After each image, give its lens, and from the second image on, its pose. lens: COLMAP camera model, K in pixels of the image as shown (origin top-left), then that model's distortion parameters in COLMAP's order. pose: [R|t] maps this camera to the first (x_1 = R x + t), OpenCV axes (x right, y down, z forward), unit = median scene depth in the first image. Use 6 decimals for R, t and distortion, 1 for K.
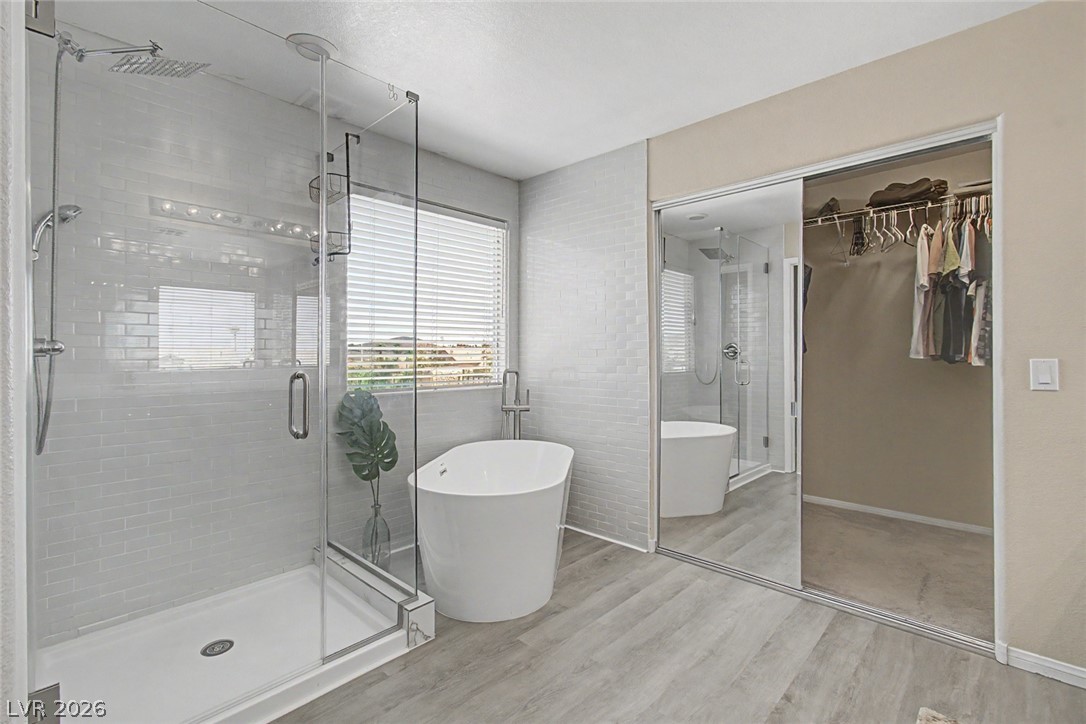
lens RADIAL K [[493.1, 0, 539.8], [0, 493.1, 361.7], [0, 0, 1]] dist [-0.000696, 0.000472]
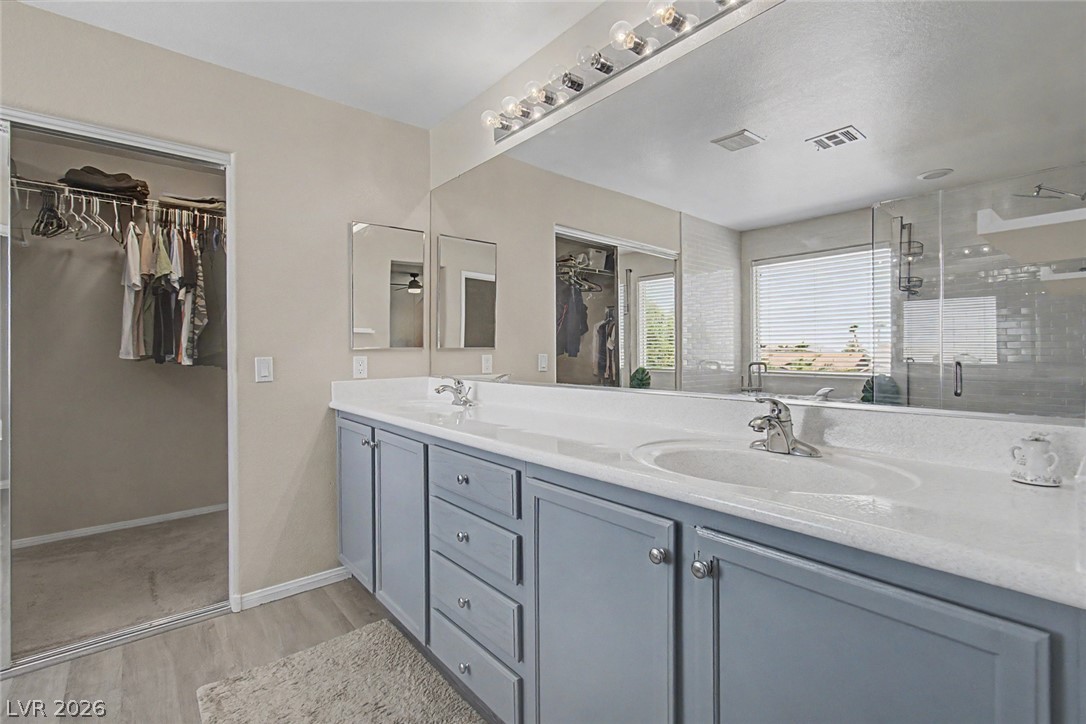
lens RADIAL K [[493.1, 0, 539.8], [0, 493.1, 361.7], [0, 0, 1]] dist [-0.000696, 0.000472]
pose [[0.100728, -0.016499, 0.994777, -0.124197], [0.020023, 0.999694, 0.014553, 0.001271], [-0.994712, 0.018453, 0.101028, 0.102617]]
